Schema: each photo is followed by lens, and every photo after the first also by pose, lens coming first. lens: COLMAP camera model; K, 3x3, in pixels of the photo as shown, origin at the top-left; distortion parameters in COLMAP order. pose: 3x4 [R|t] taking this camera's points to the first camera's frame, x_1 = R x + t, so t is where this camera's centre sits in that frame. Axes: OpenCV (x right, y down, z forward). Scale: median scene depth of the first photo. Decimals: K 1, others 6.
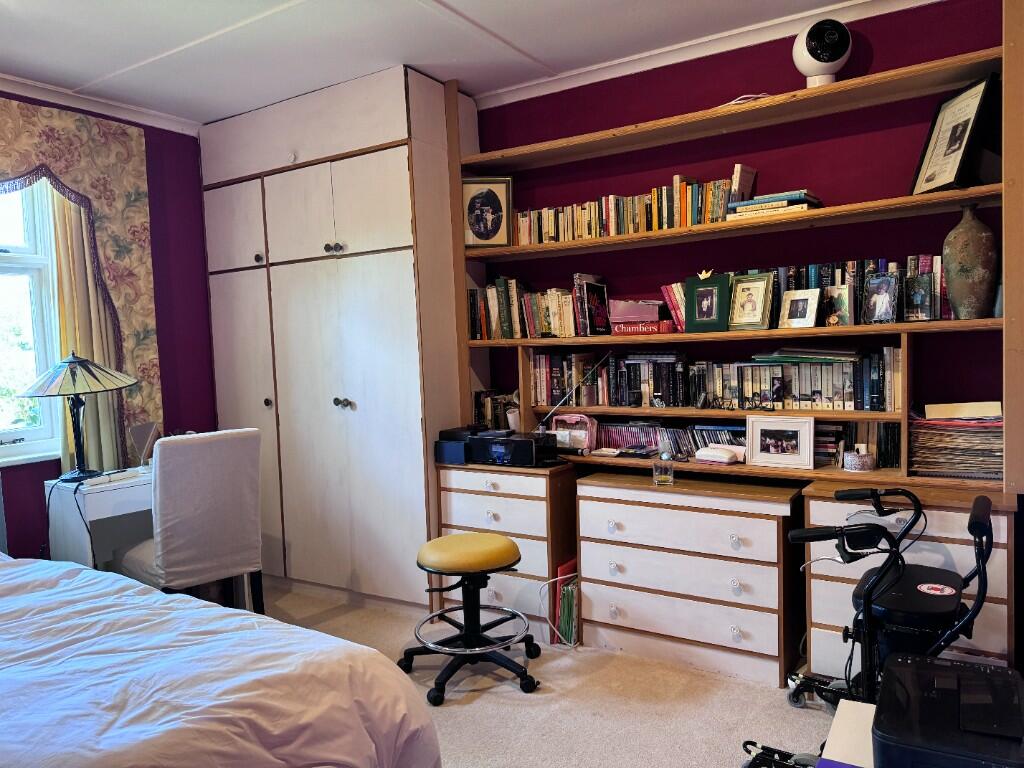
lens RADIAL K [[724.0, 0, 512.0], [0, 724.0, 384.0], [0, 0, 1]] dist [0.068873, -0.090387]
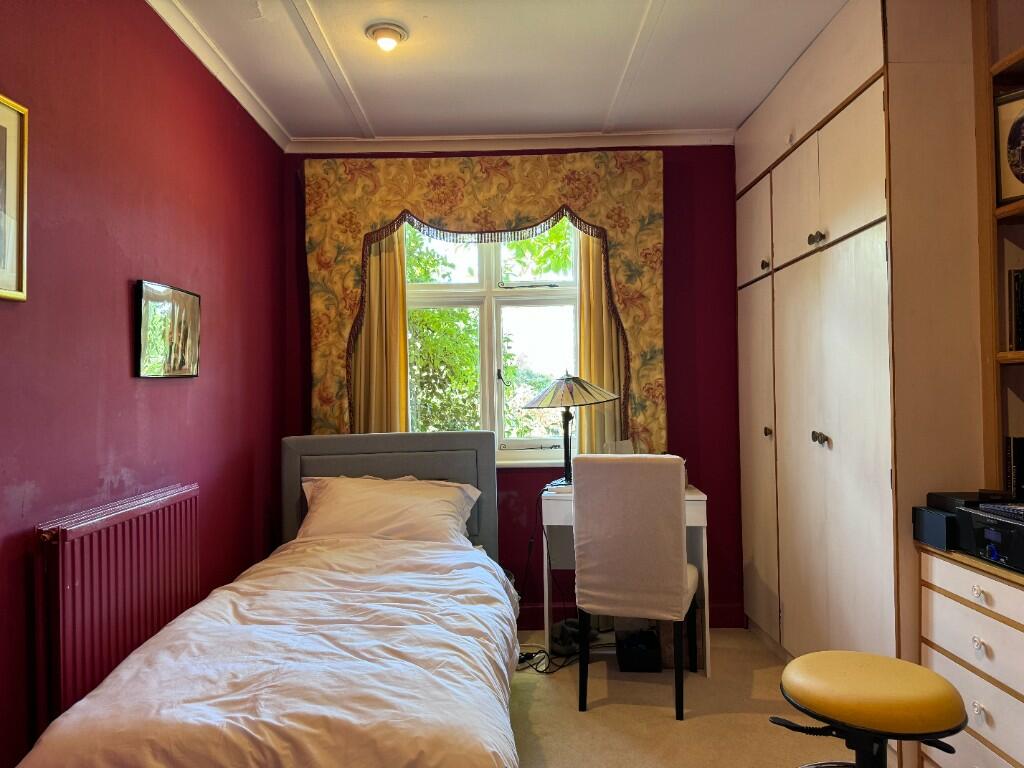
lens RADIAL K [[724.0, 0, 512.0], [0, 724.0, 384.0], [0, 0, 1]] dist [0.068873, -0.090387]
pose [[0.529715, 0.017688, -0.847991, 0.264730], [-0.051480, 0.998610, -0.011329, -0.006559], [0.846612, 0.049656, 0.529890, 0.336222]]
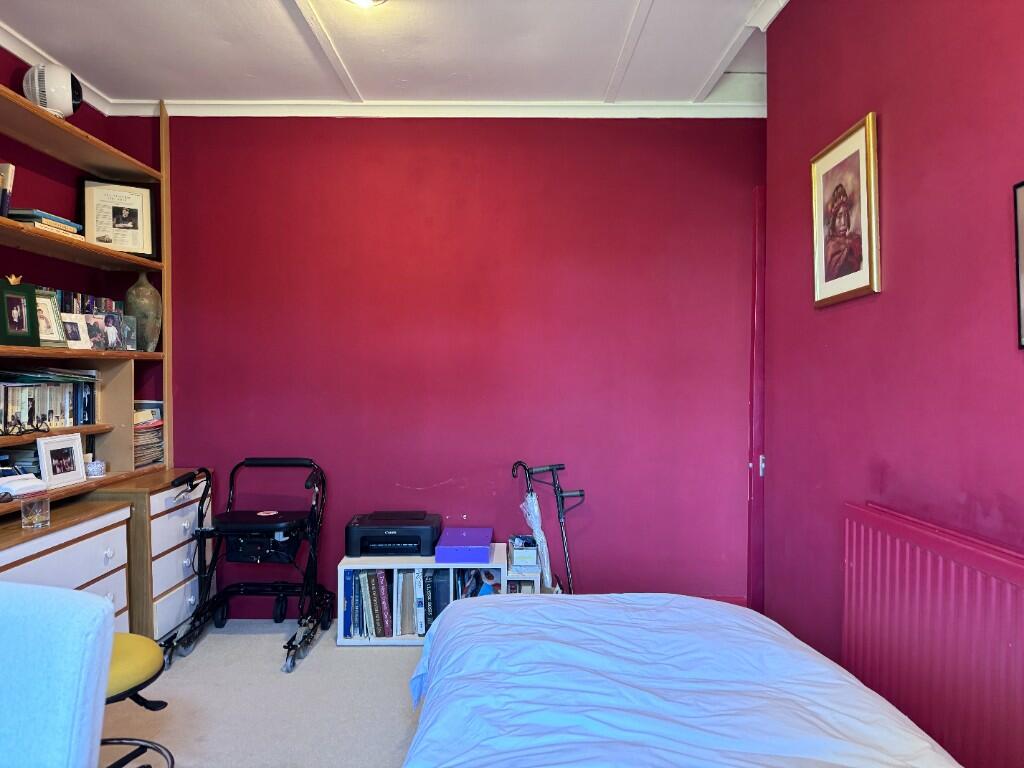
lens RADIAL K [[724.0, 0, 512.0], [0, 724.0, 384.0], [0, 0, 1]] dist [0.068873, -0.090387]
pose [[-0.532441, 0.020767, 0.846212, -0.699455], [0.056070, 0.998369, 0.010779, -0.001881], [-0.844608, 0.053187, -0.532737, 0.860236]]
